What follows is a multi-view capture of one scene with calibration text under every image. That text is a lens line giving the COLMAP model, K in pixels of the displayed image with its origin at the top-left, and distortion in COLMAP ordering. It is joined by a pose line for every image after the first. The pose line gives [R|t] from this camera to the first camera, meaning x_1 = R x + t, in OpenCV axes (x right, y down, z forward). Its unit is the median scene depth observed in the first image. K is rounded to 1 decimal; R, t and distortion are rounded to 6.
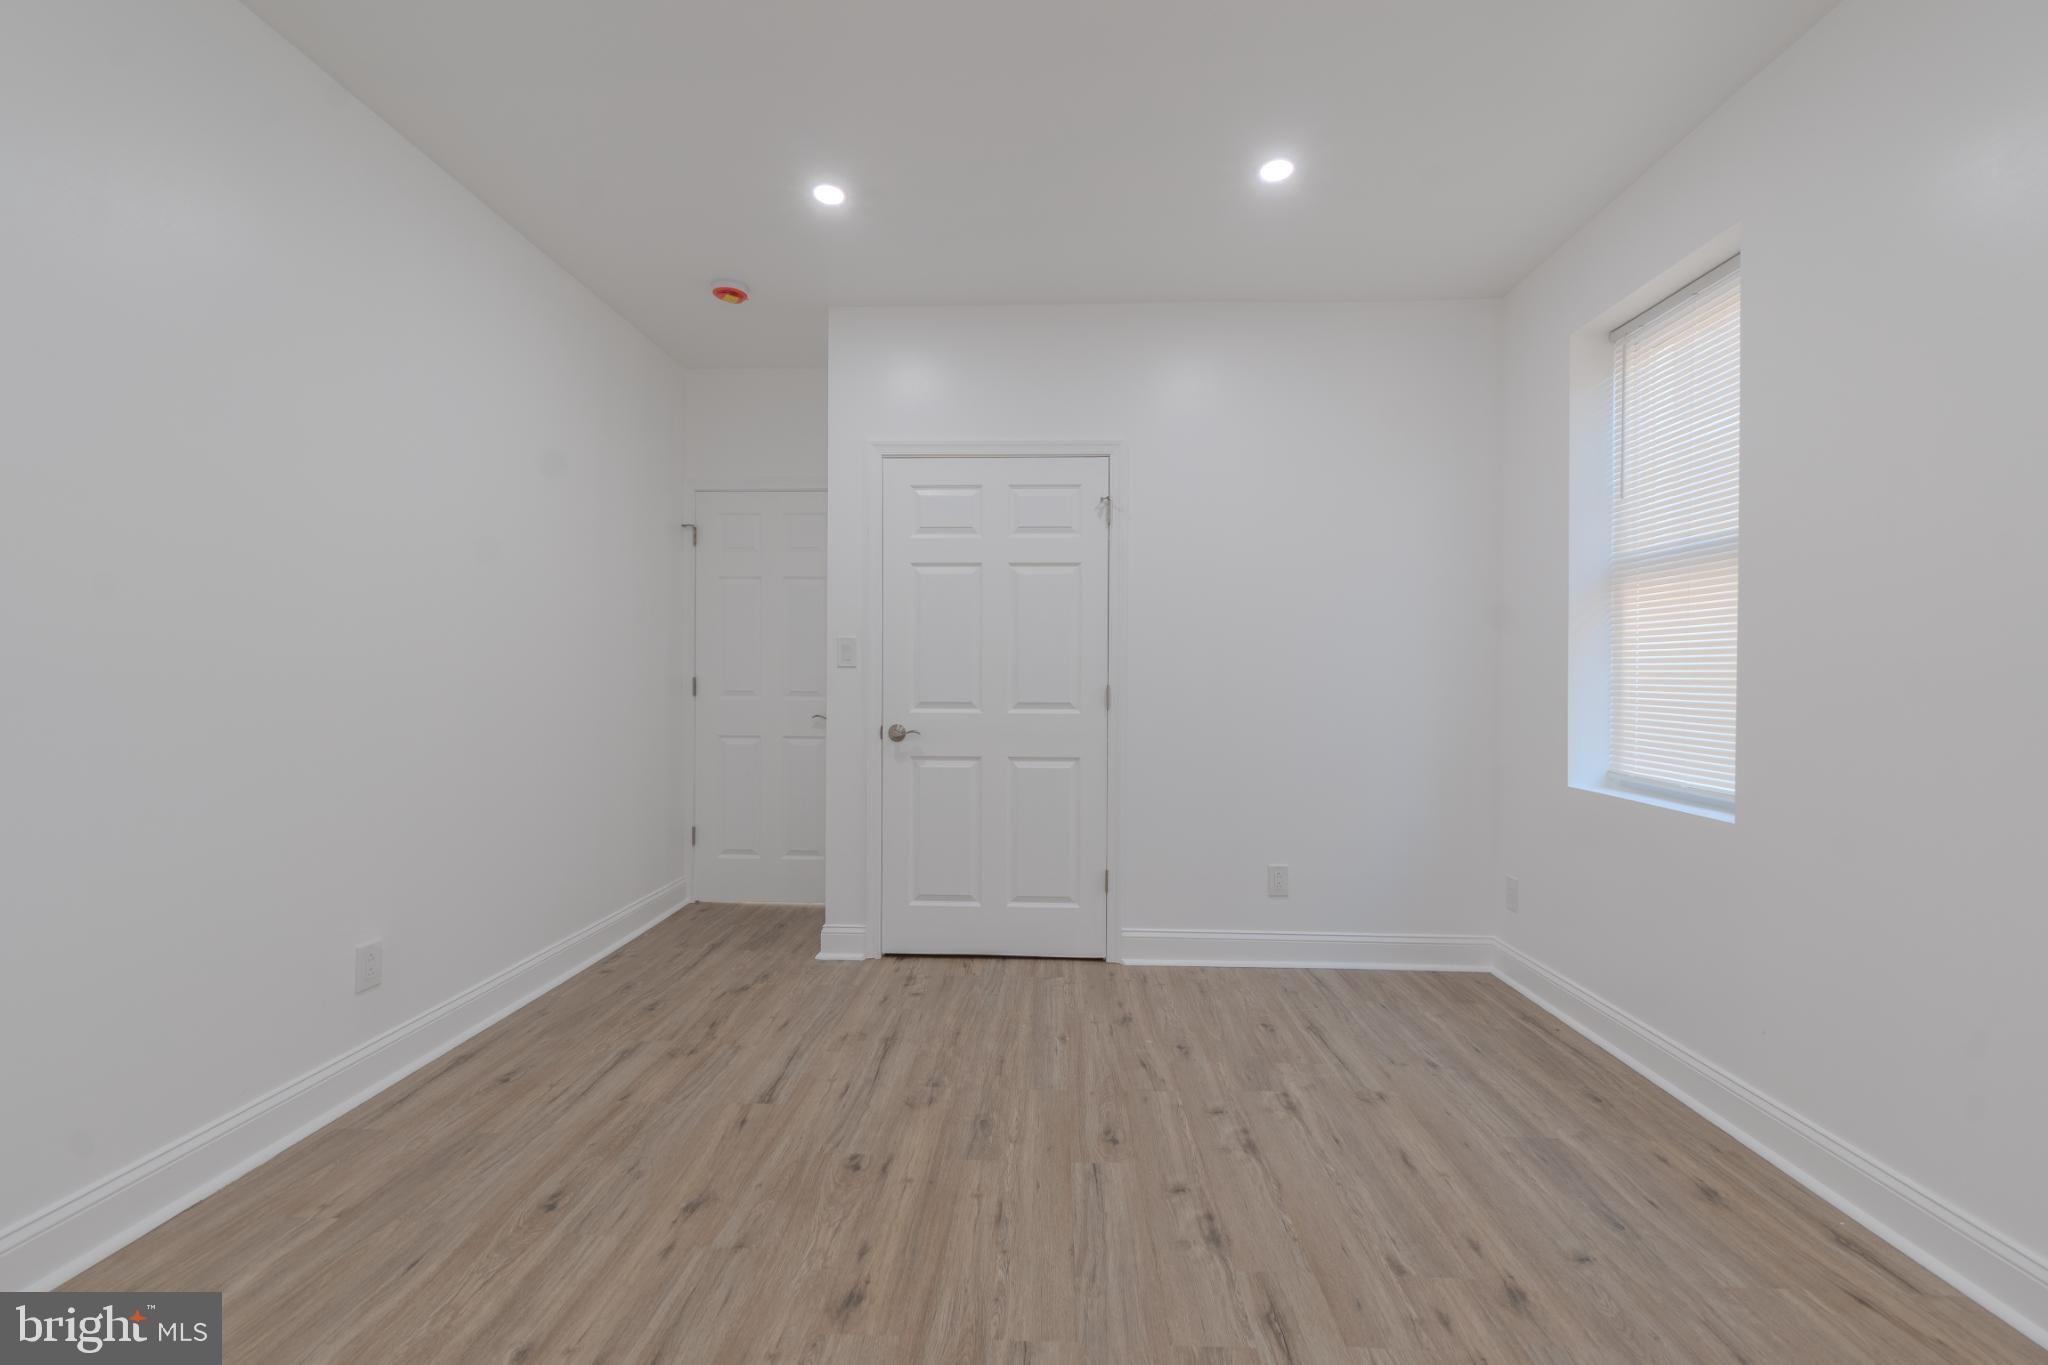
lens RADIAL K [[868.6, 0, 1029.0], [0, 868.6, 680.7], [0, 0, 1]] dist [0.006812, -0.001792]
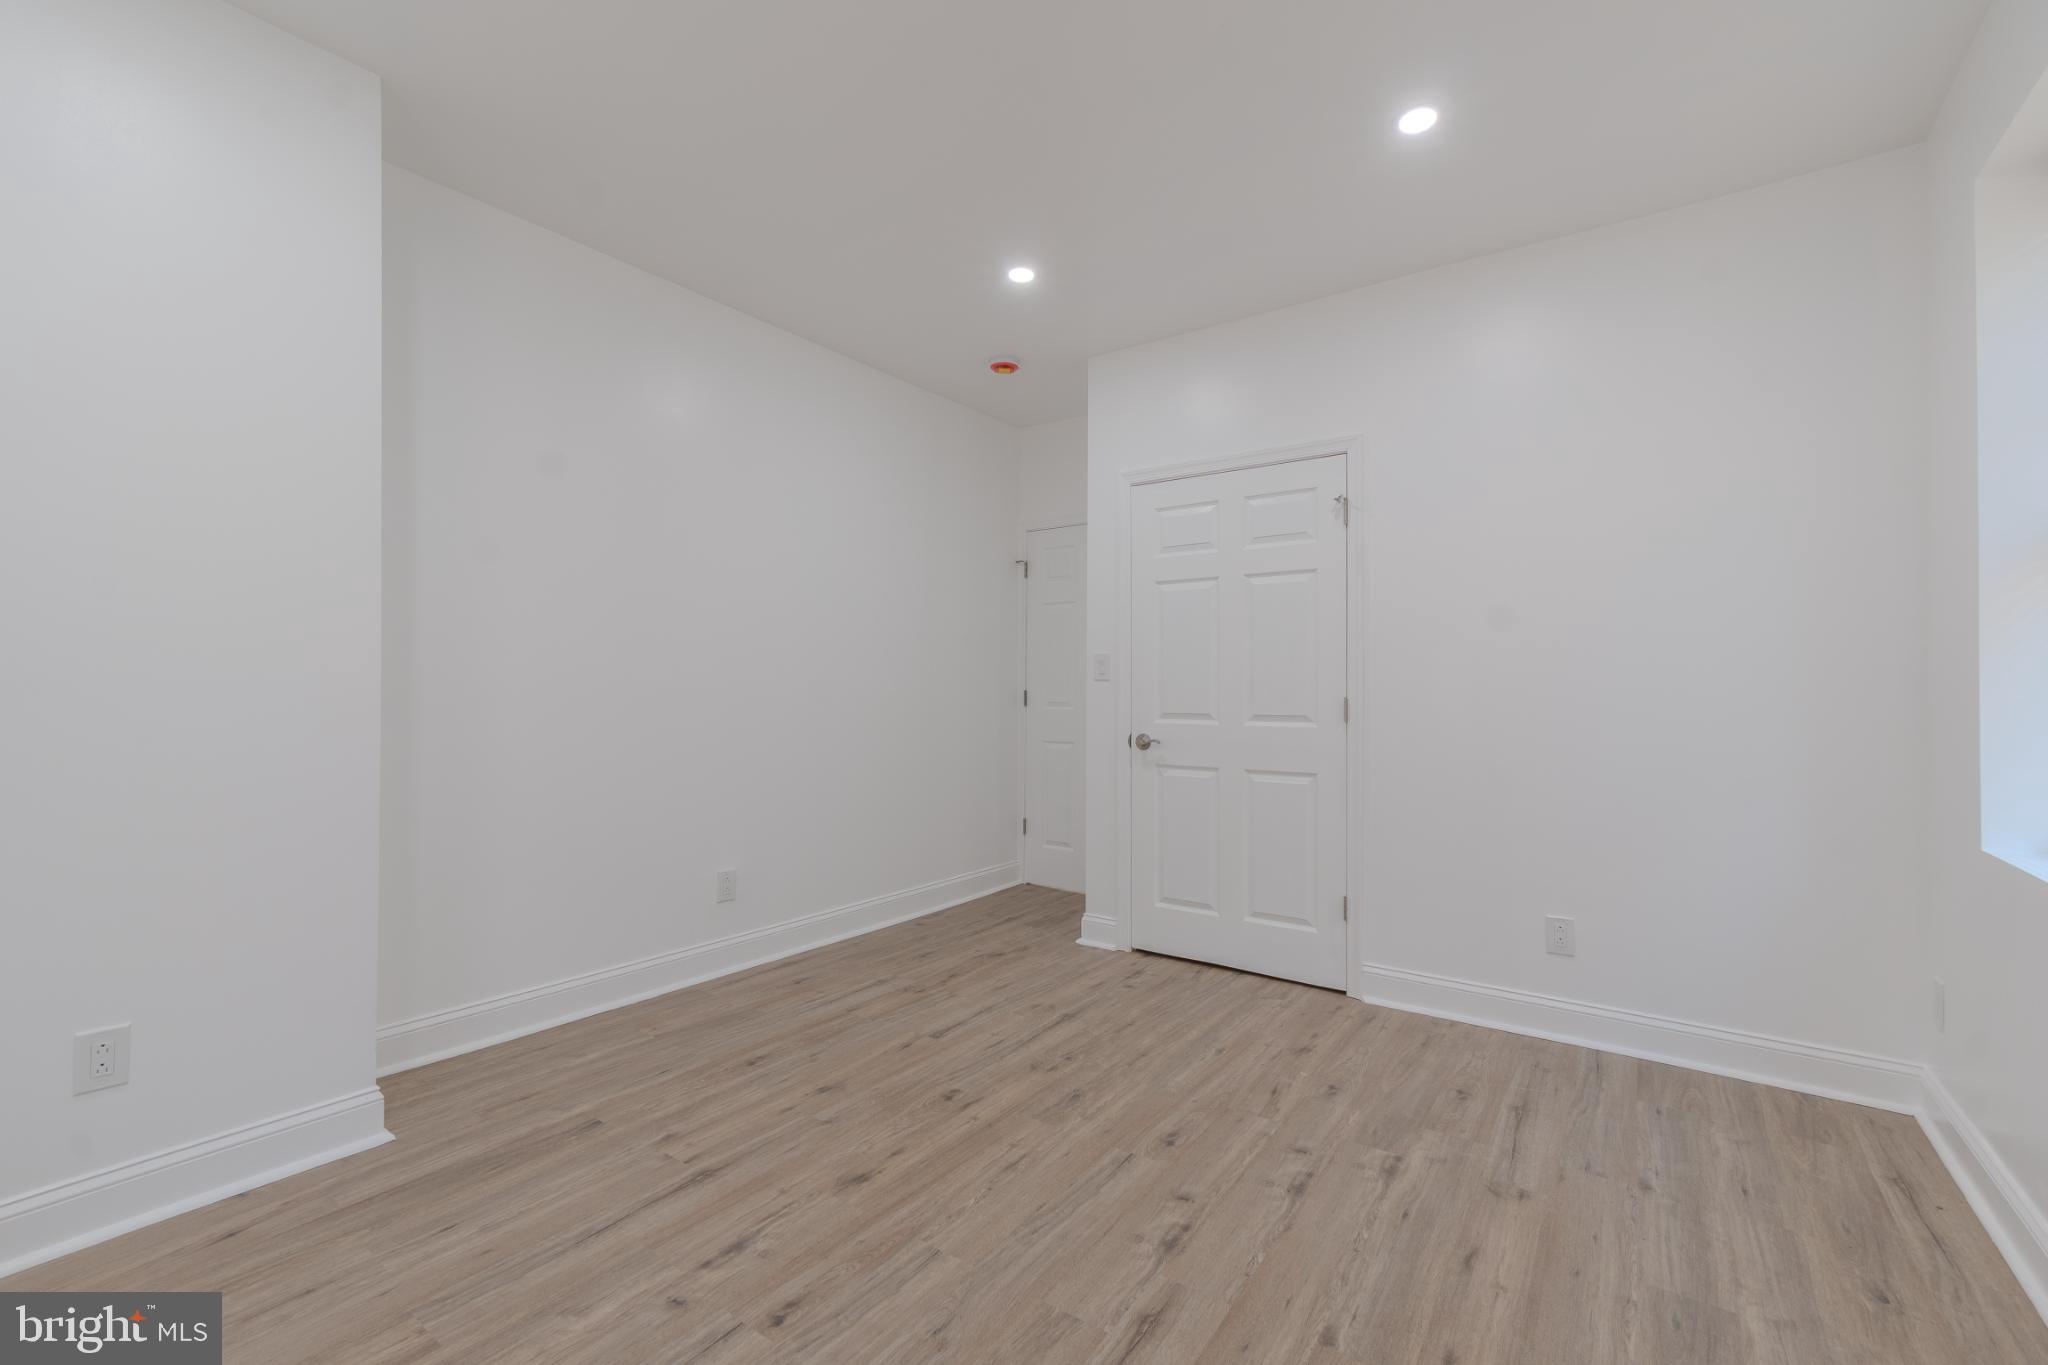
lens RADIAL K [[868.6, 0, 1021.1], [0, 868.6, 679.1], [0, 0, 1]] dist [0.006812, -0.001792]
pose [[0.834845, -0.008813, -0.550414, 0.434137], [-0.001489, 0.999832, -0.018266, 0.004083], [0.550482, 0.016069, 0.834692, 0.037947]]
